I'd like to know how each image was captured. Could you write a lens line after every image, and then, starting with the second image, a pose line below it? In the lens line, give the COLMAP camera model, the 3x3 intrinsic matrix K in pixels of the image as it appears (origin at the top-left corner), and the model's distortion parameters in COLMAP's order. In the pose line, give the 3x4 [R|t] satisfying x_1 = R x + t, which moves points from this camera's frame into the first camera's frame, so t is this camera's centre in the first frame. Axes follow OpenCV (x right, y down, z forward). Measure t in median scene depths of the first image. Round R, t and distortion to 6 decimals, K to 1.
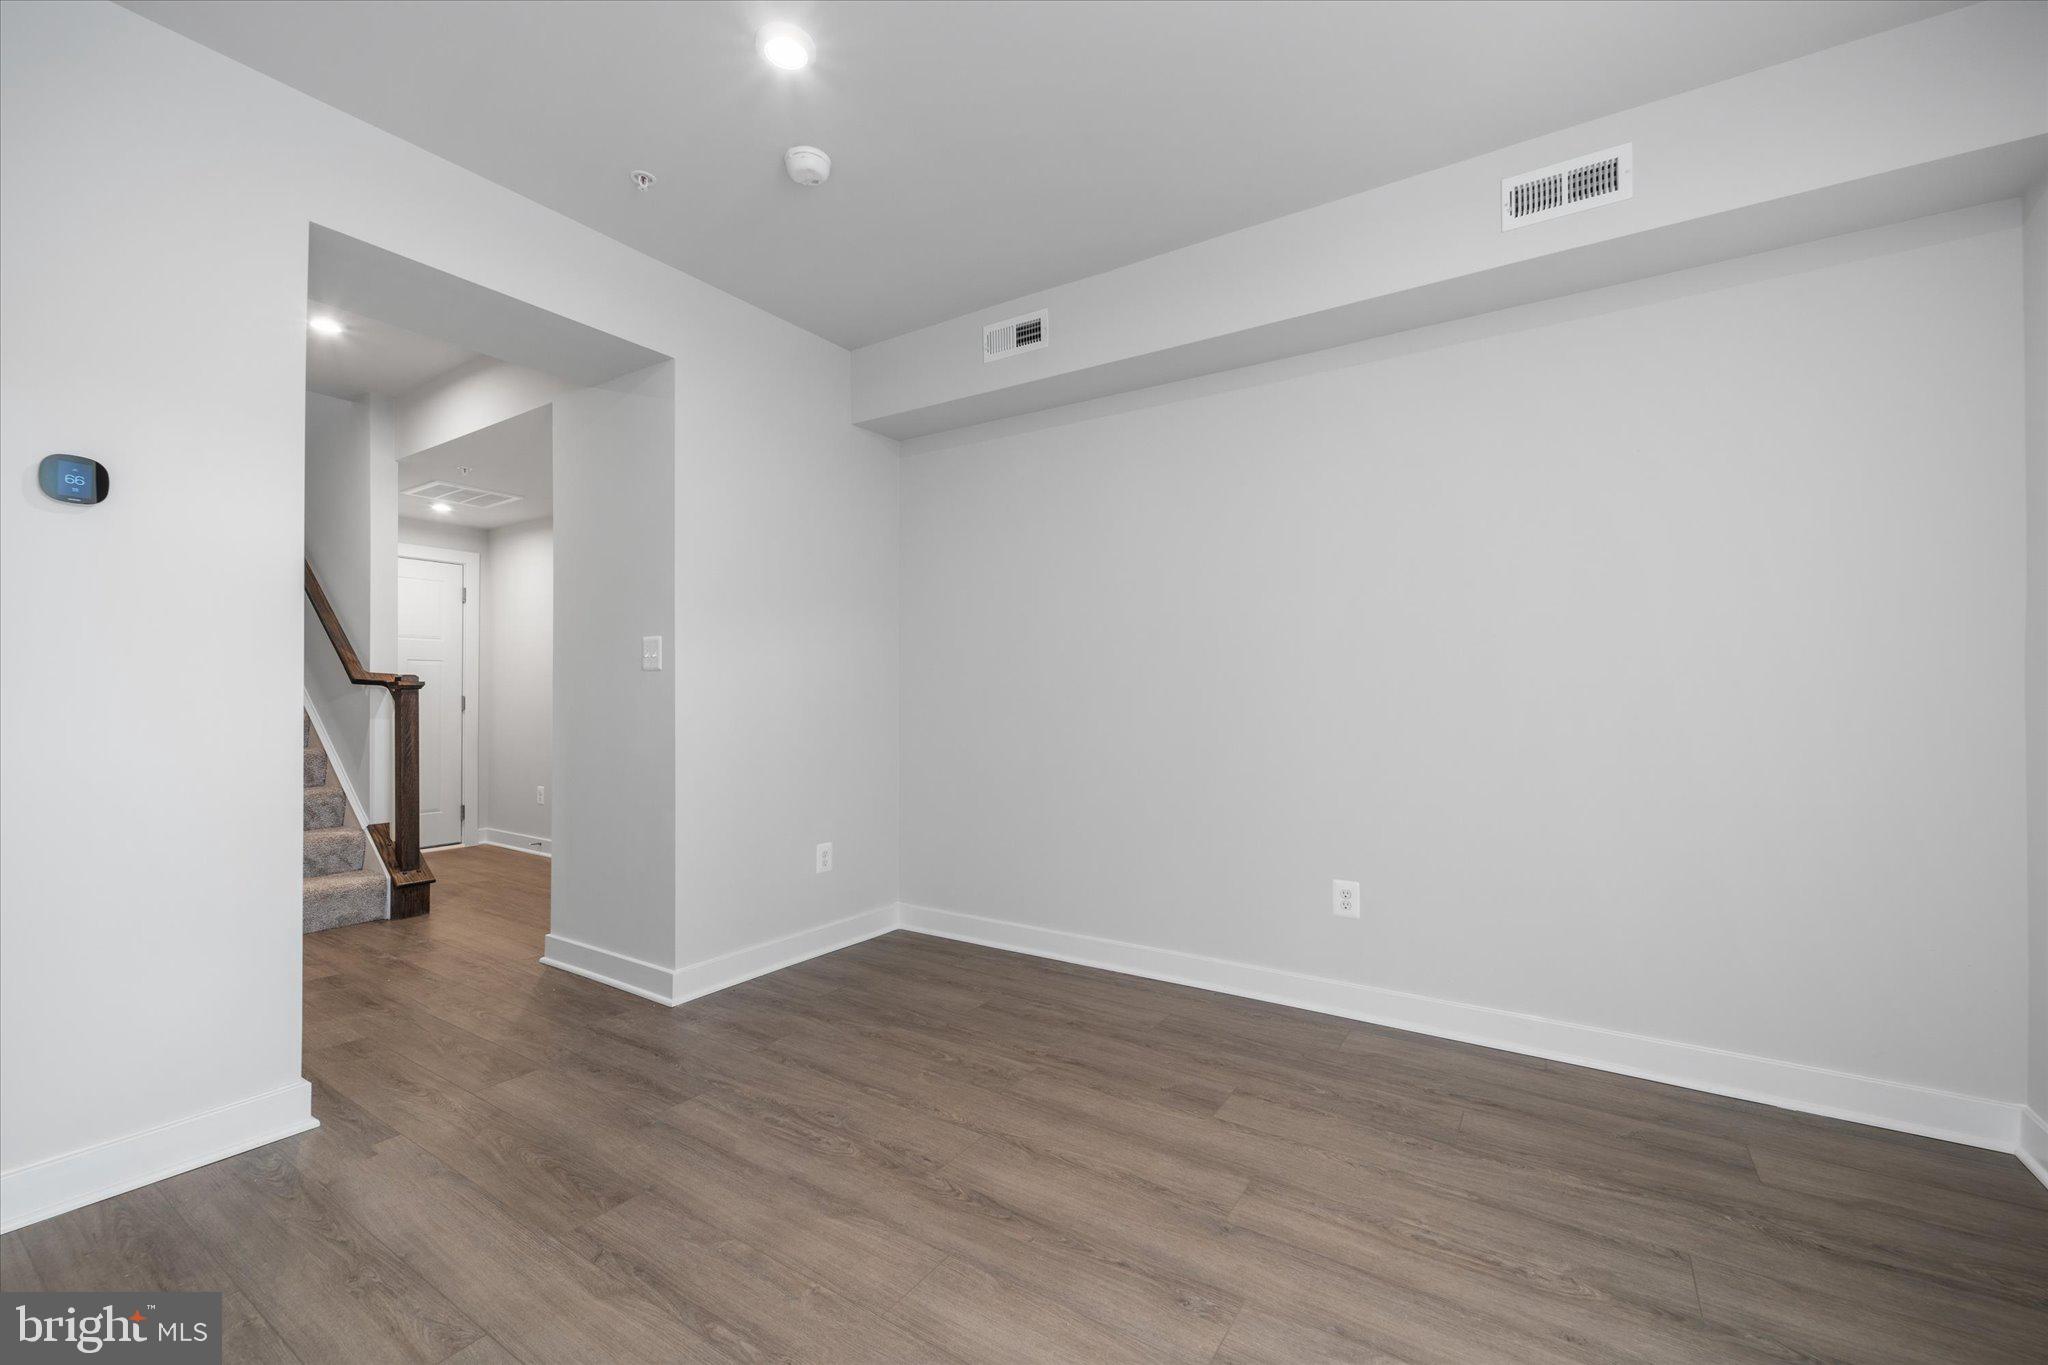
lens RADIAL K [[832.8, 0, 1025.4], [0, 832.8, 688.1], [0, 0, 1]] dist [0.000393, -0.000360]
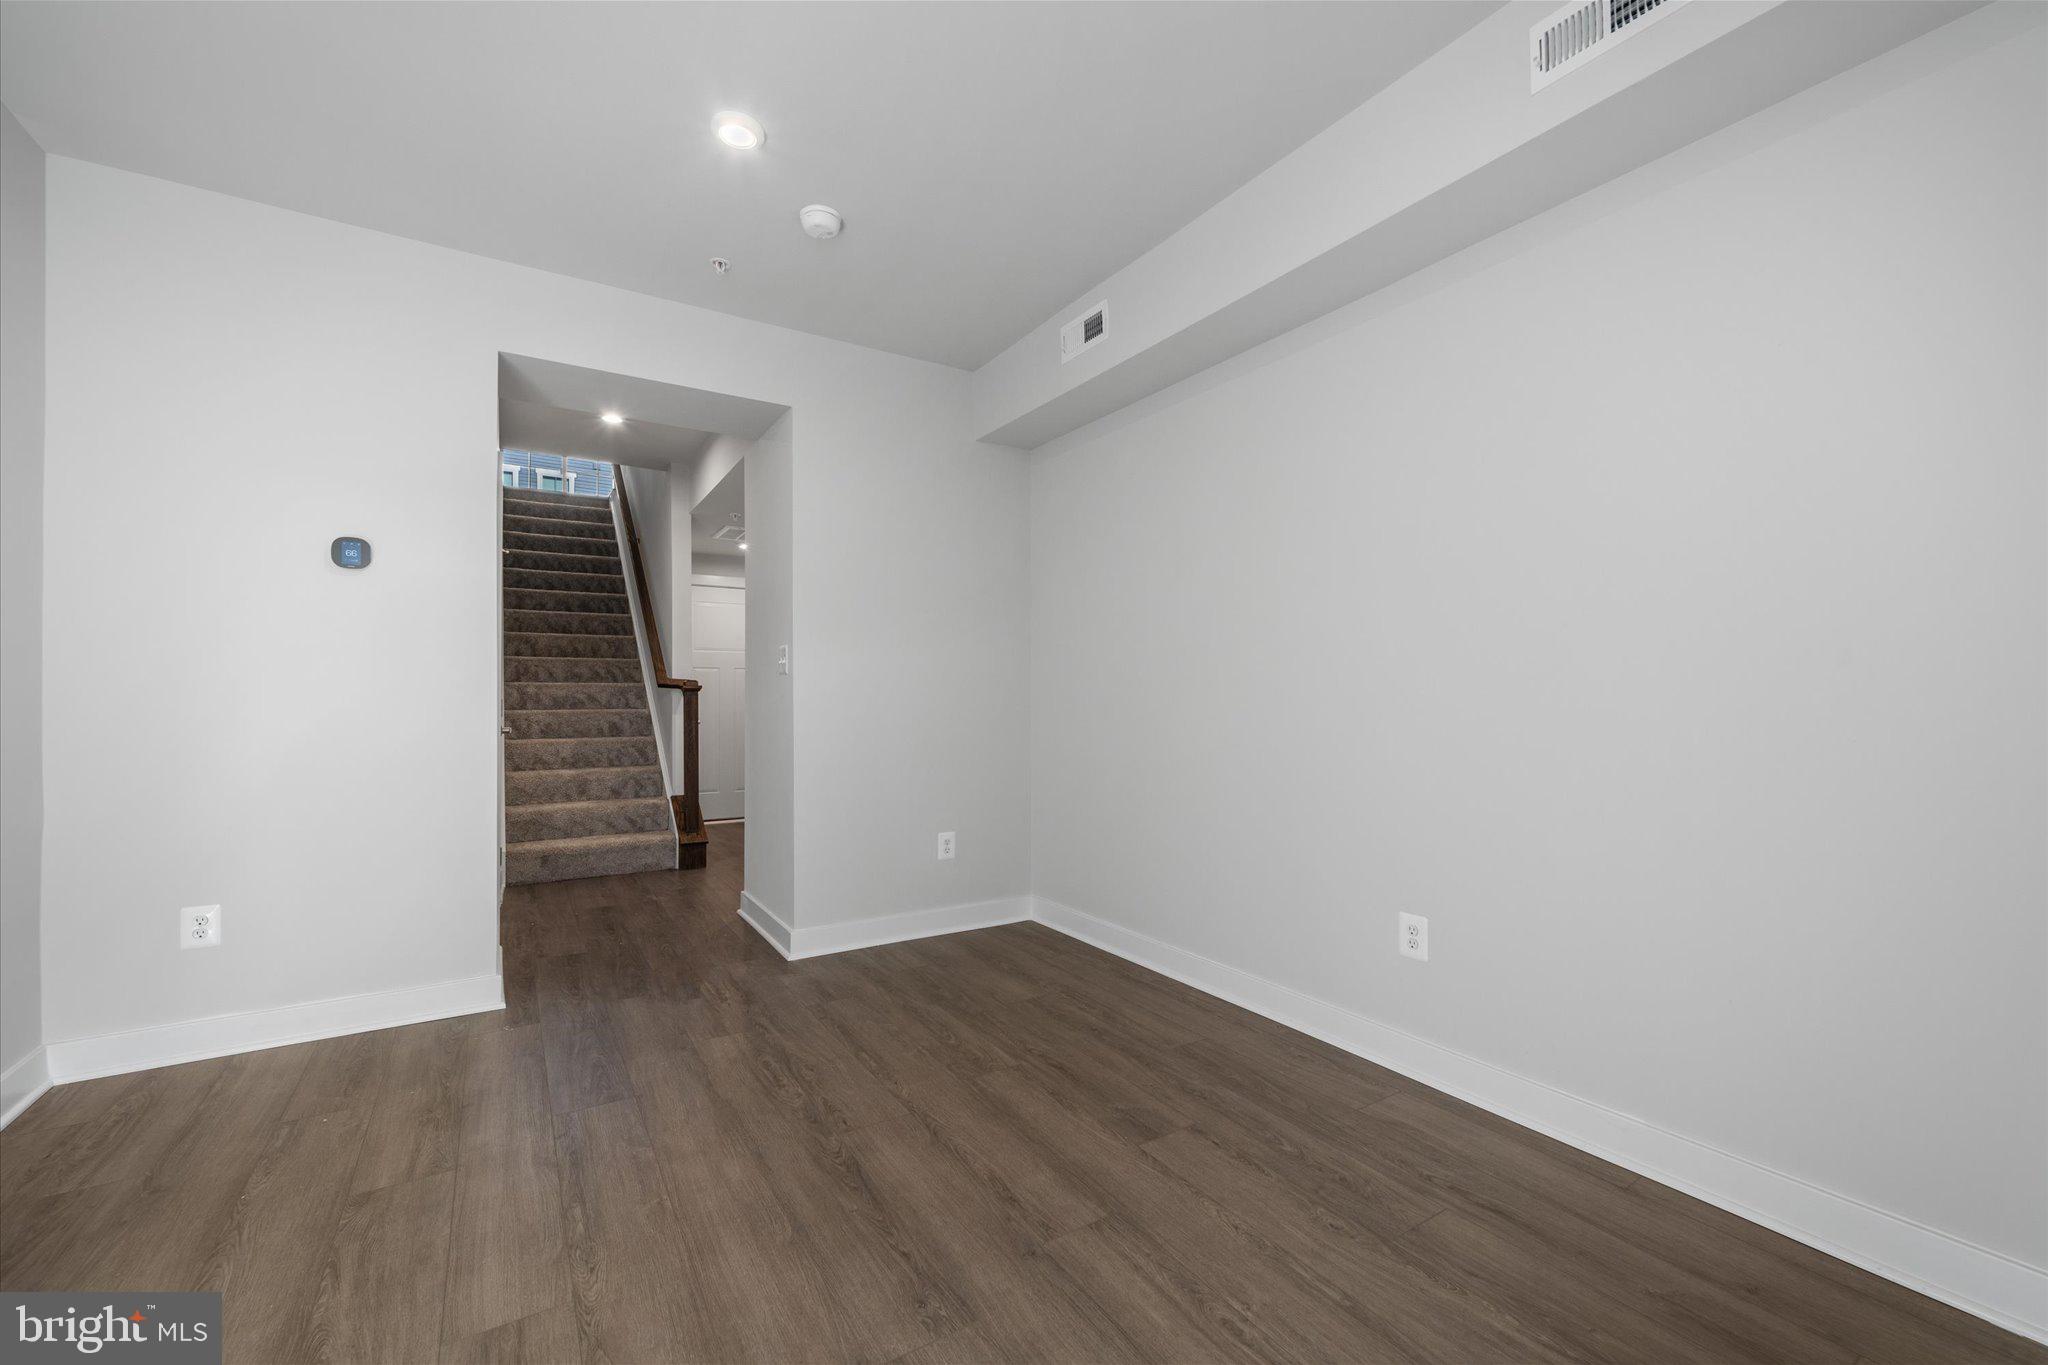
lens RADIAL K [[825.8, 0, 1033.0], [0, 825.8, 695.3], [0, 0, 1]] dist [-0.000152, -0.000022]
pose [[0.912236, -0.001812, -0.409661, 0.459602], [0.004723, 0.999970, 0.006096, 0.003802], [0.409638, -0.007496, 0.912217, 0.103684]]
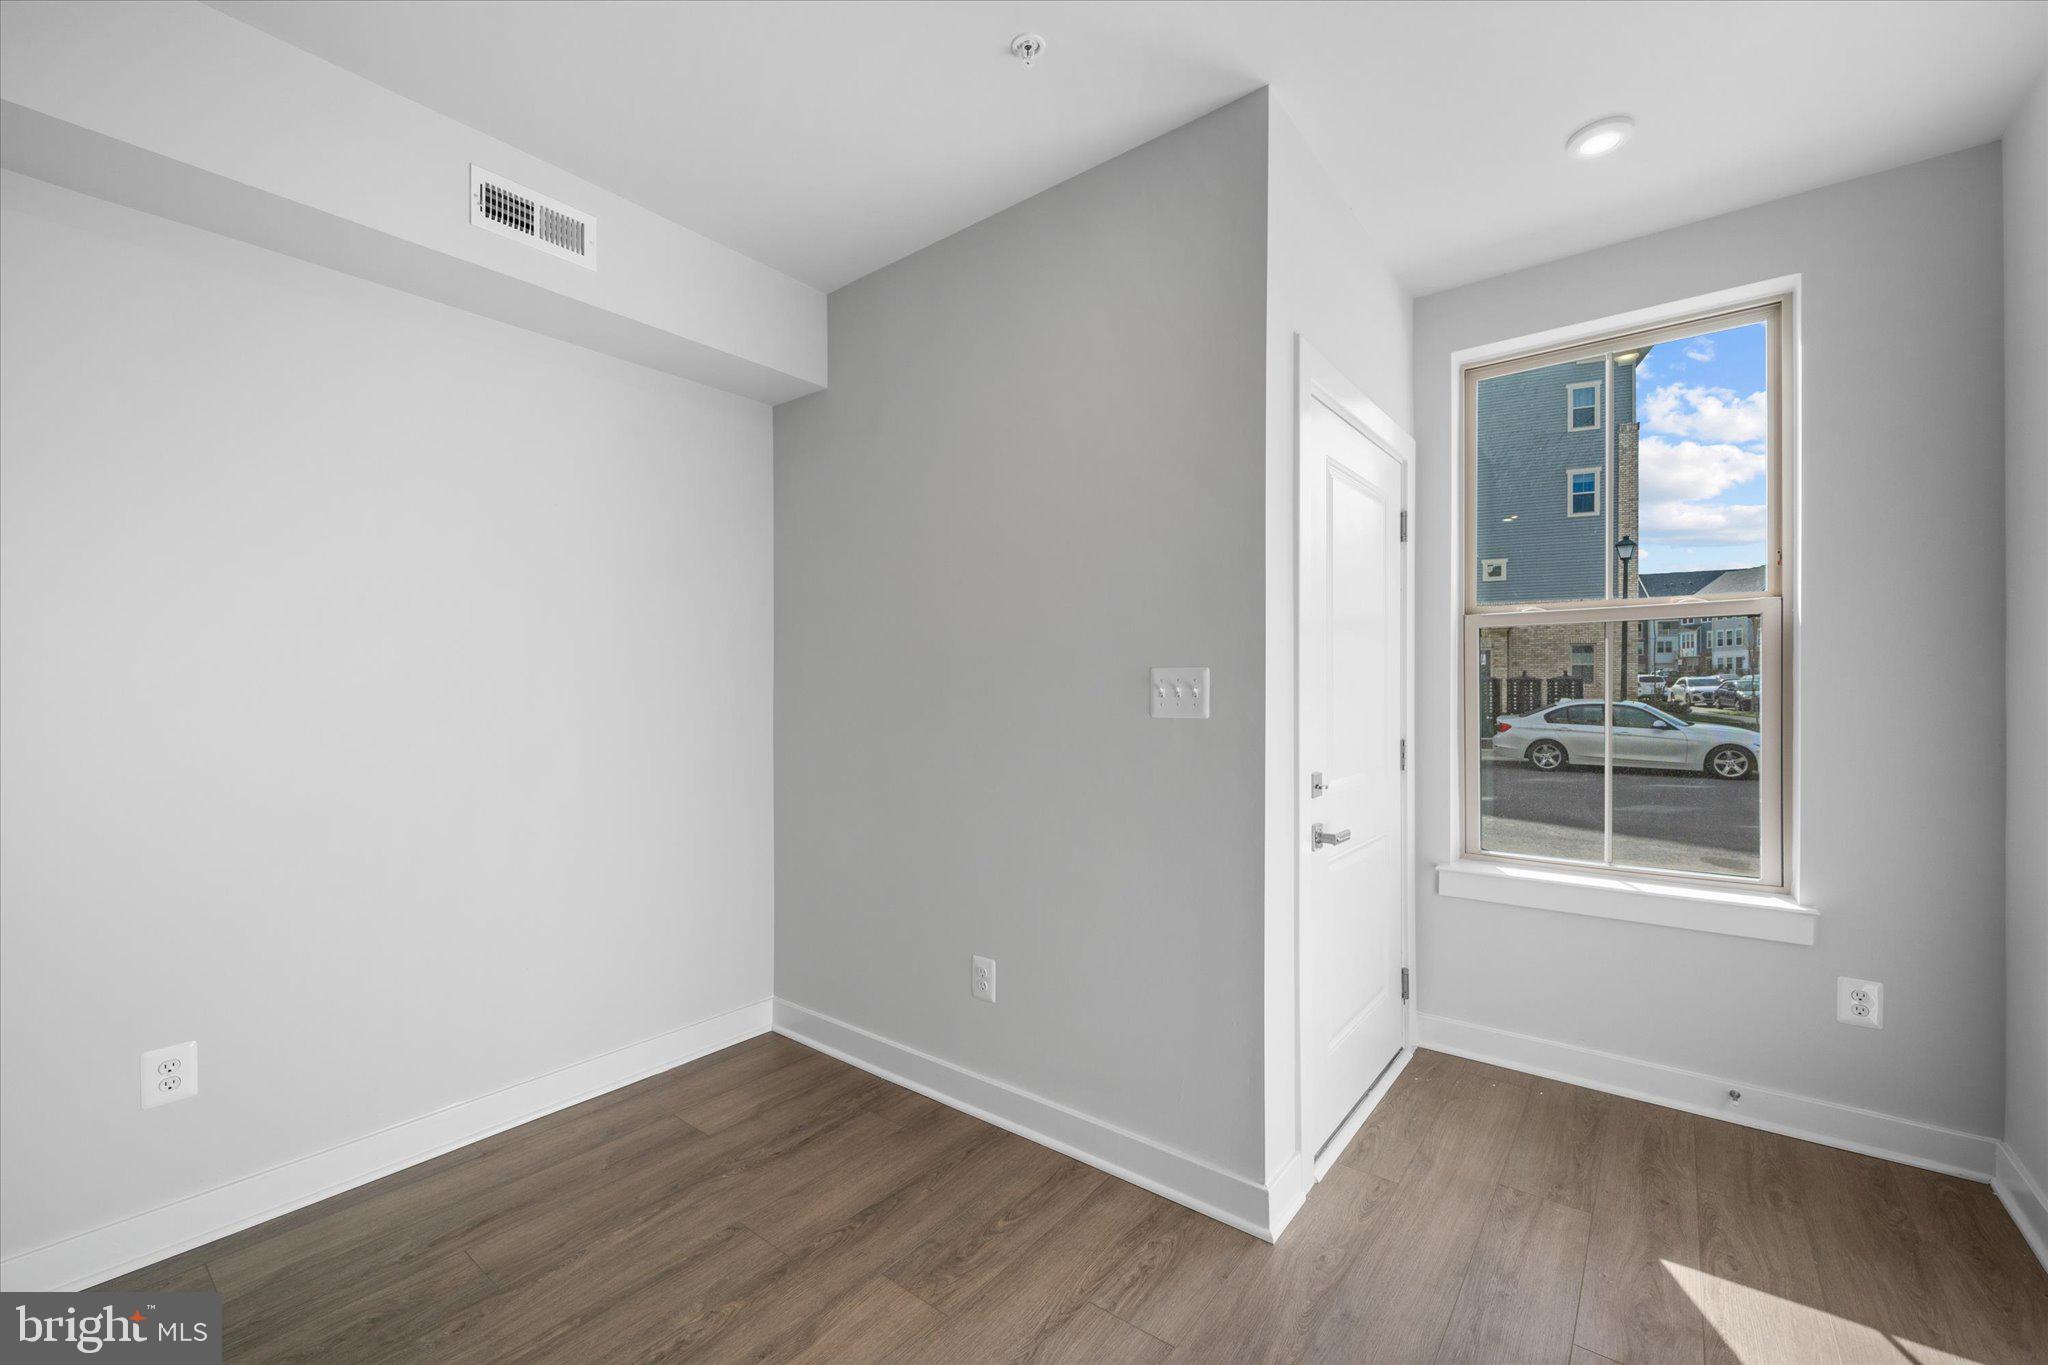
lens RADIAL K [[832.8, 0, 1025.4], [0, 832.8, 688.1], [0, 0, 1]] dist [0.000393, -0.000360]
pose [[0.089371, -0.003593, 0.995992, -0.246588], [-0.002244, 0.999990, 0.003809, -0.063778], [-0.995996, -0.002575, 0.089362, 0.337033]]
